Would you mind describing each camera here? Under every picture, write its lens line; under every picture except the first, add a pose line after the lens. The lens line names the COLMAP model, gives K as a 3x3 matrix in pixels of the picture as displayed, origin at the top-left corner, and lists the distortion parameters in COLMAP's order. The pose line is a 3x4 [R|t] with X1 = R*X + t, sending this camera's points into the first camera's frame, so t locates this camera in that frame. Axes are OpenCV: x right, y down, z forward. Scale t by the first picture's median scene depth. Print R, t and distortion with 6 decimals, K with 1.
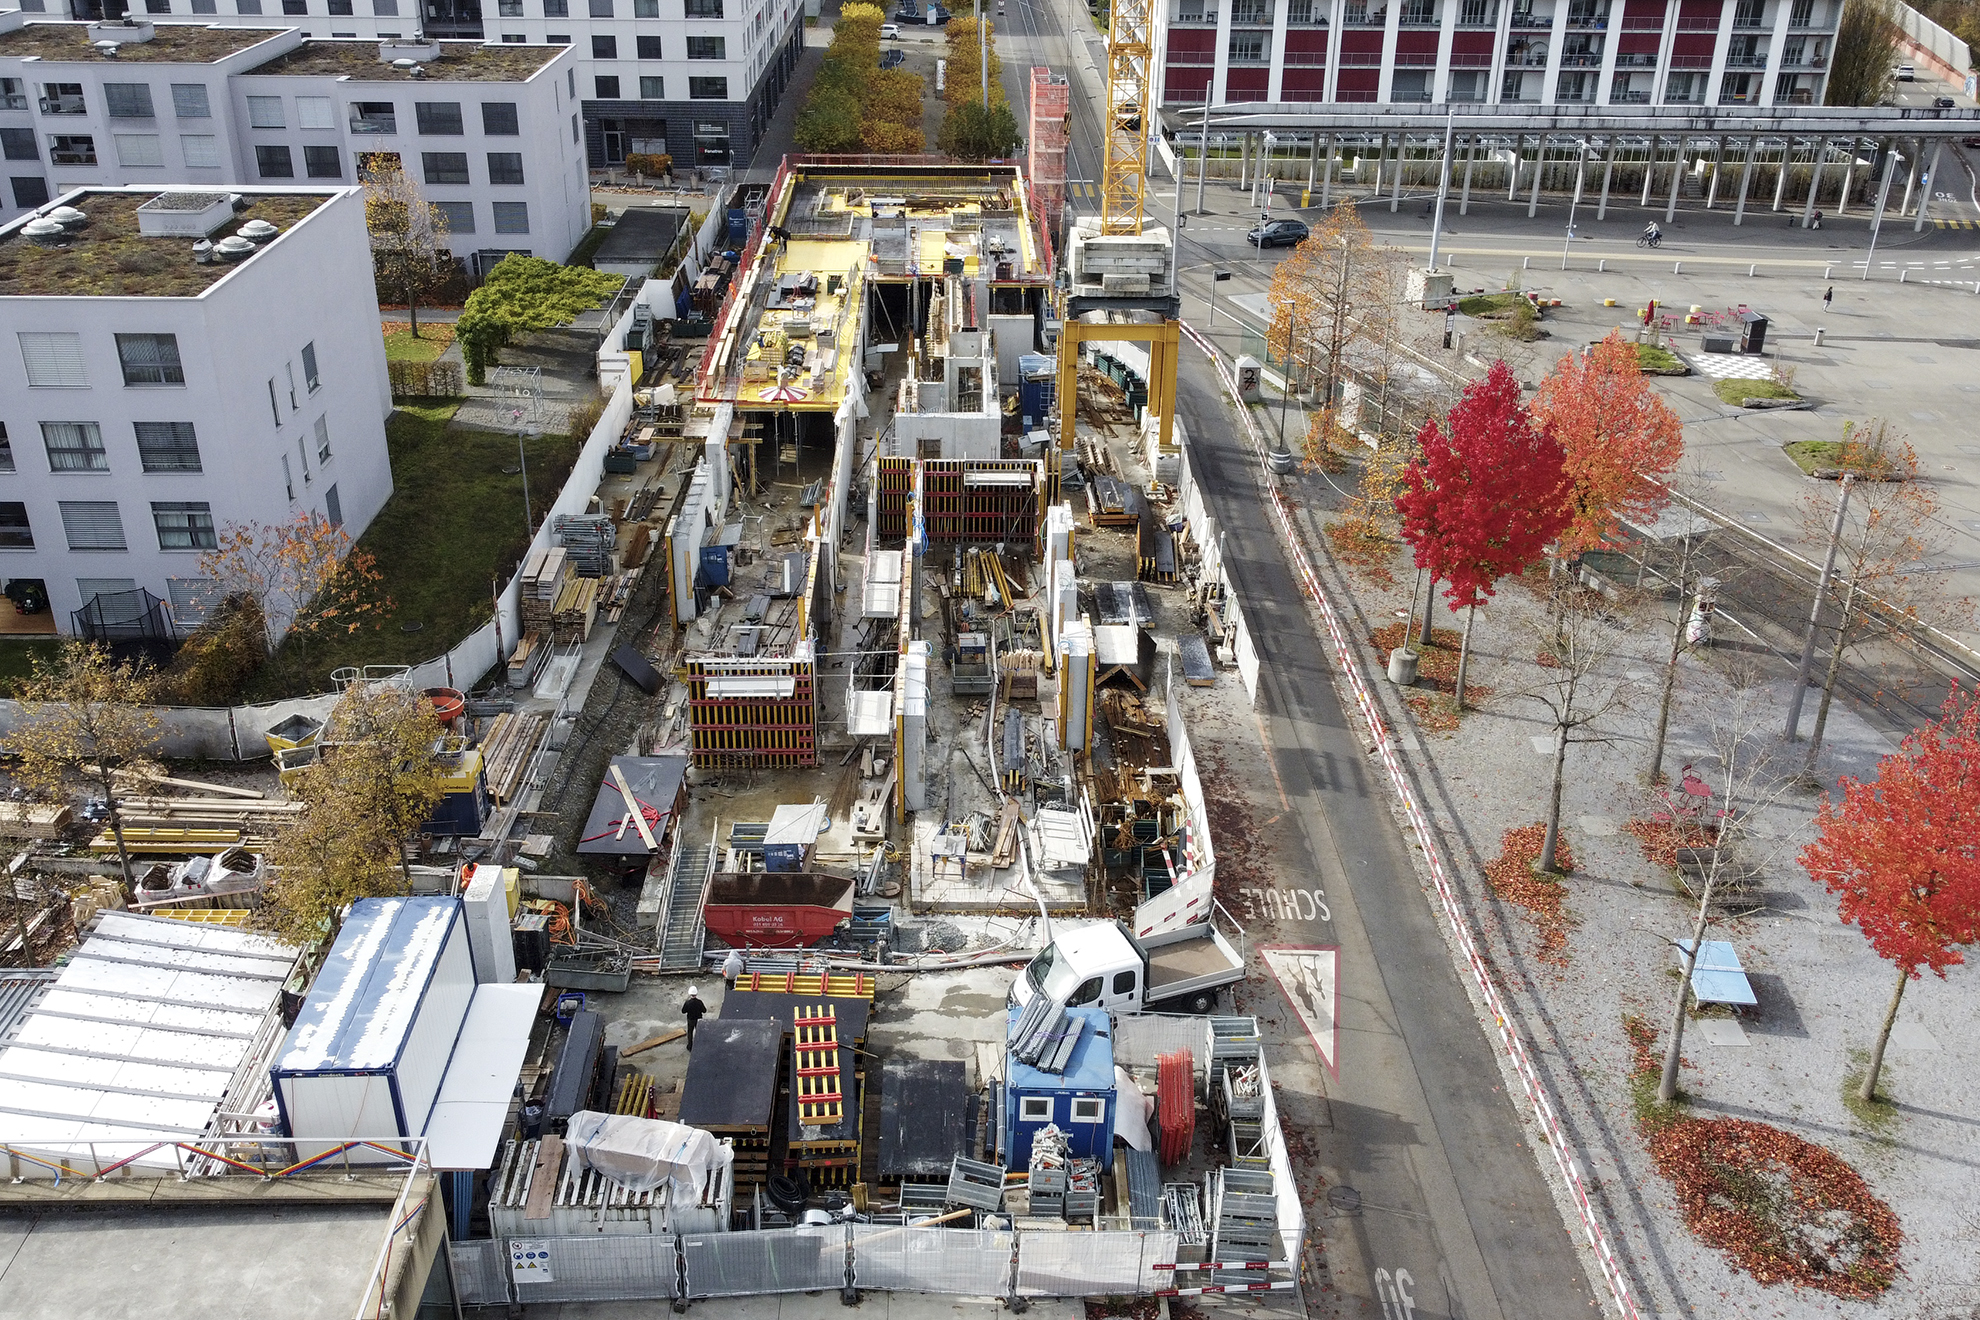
lens RADIAL K [[1754.9, 0, 989.1], [0, 1754.9, 658.9], [0, 0, 1]] dist [0.001317, -0.007775]
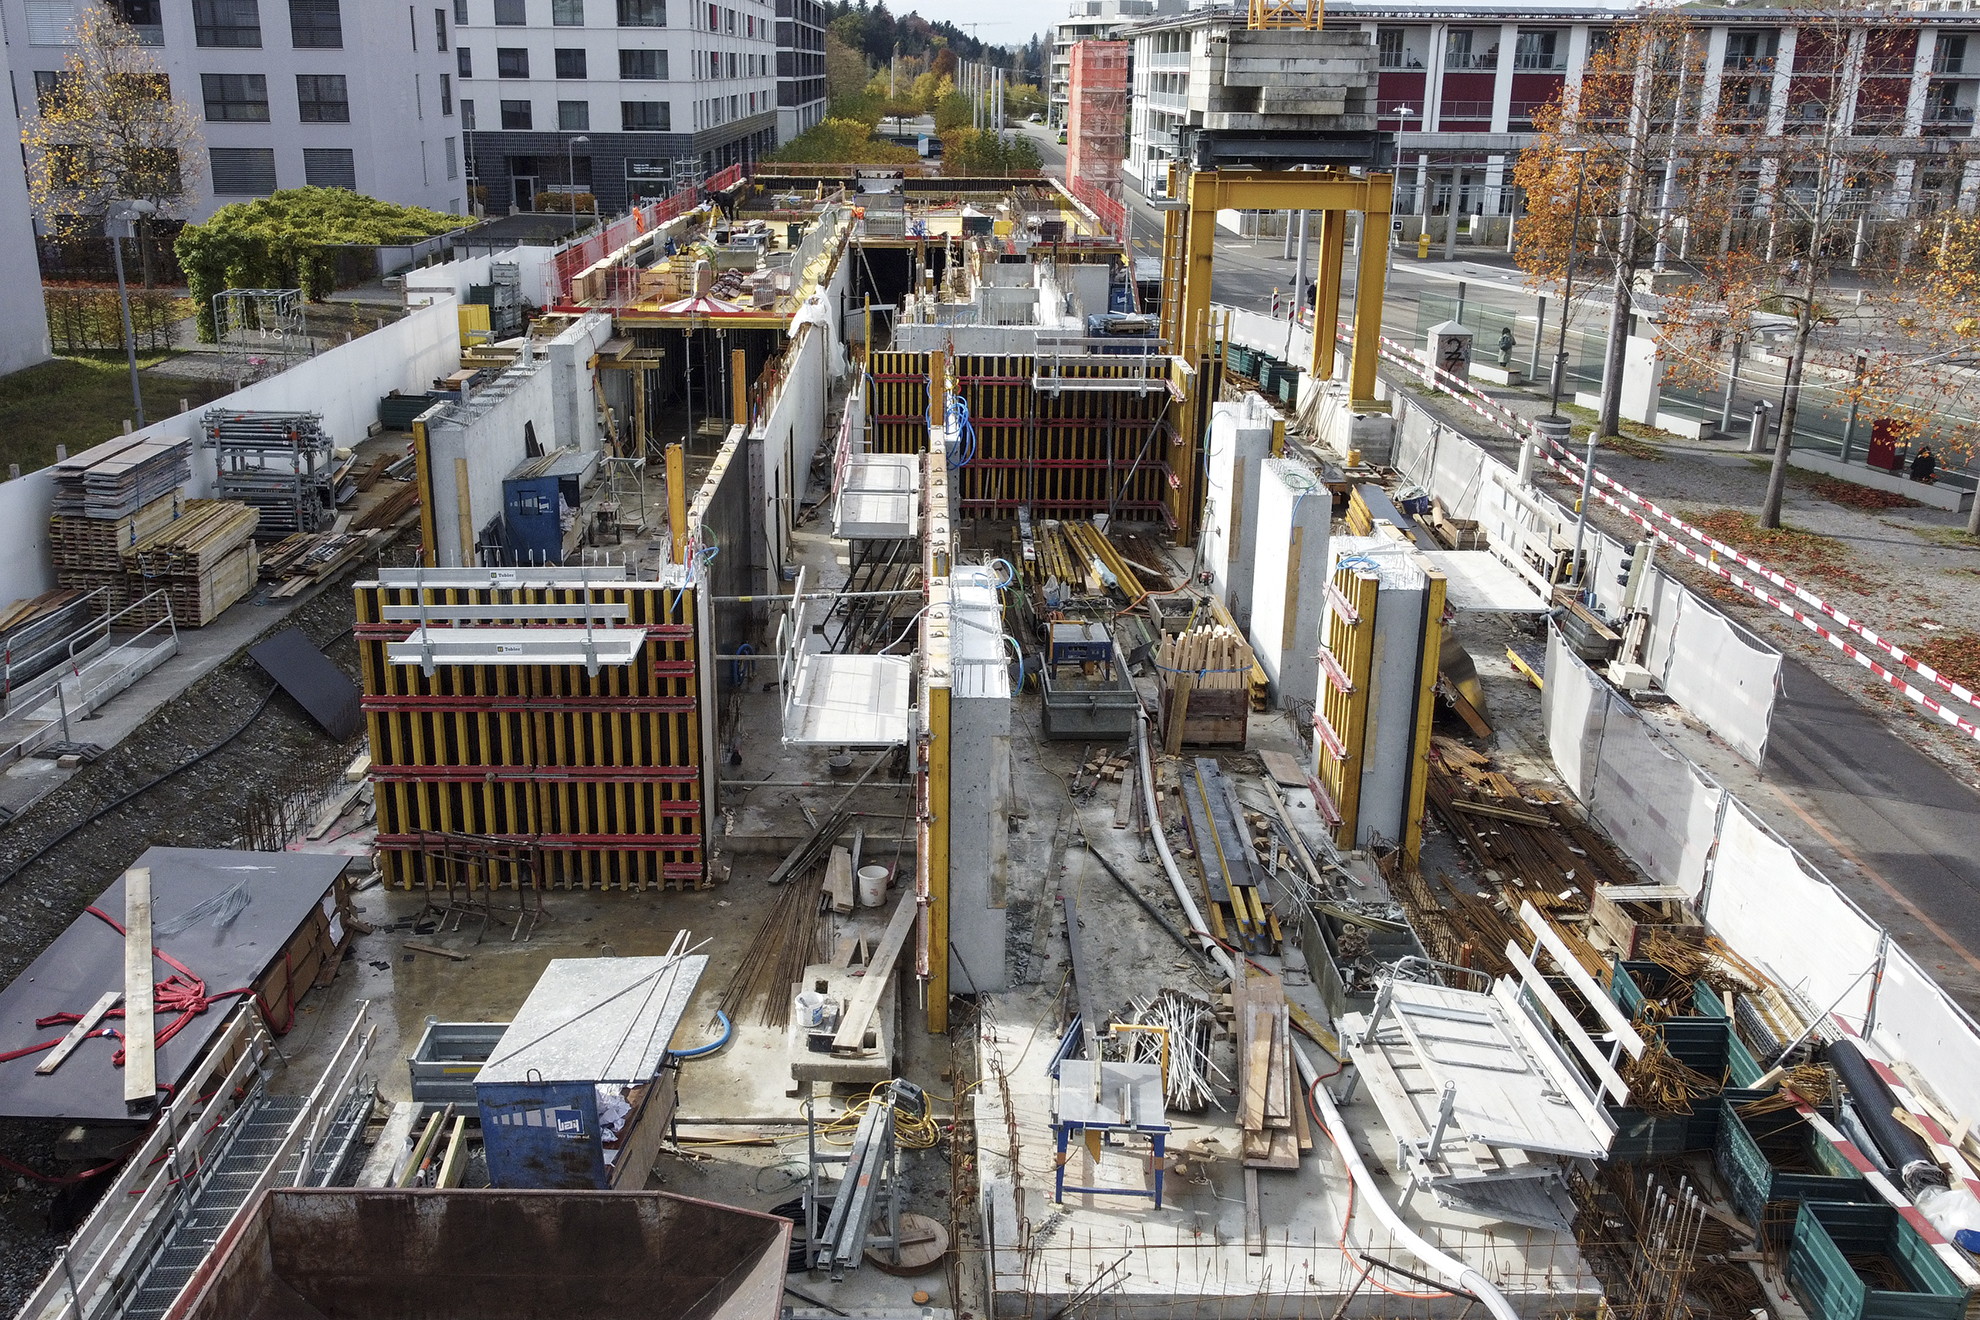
lens RADIAL K [[1754.9, 0, 944.7], [0, 1754.9, 647.2], [0, 0, 1]] dist [0.001317, -0.007775]
pose [[0.999932, -0.000938, -0.011581, -0.043143], [-0.000928, 0.987109, -0.160048, 0.071772], [0.011582, 0.160047, 0.987041, 0.625755]]
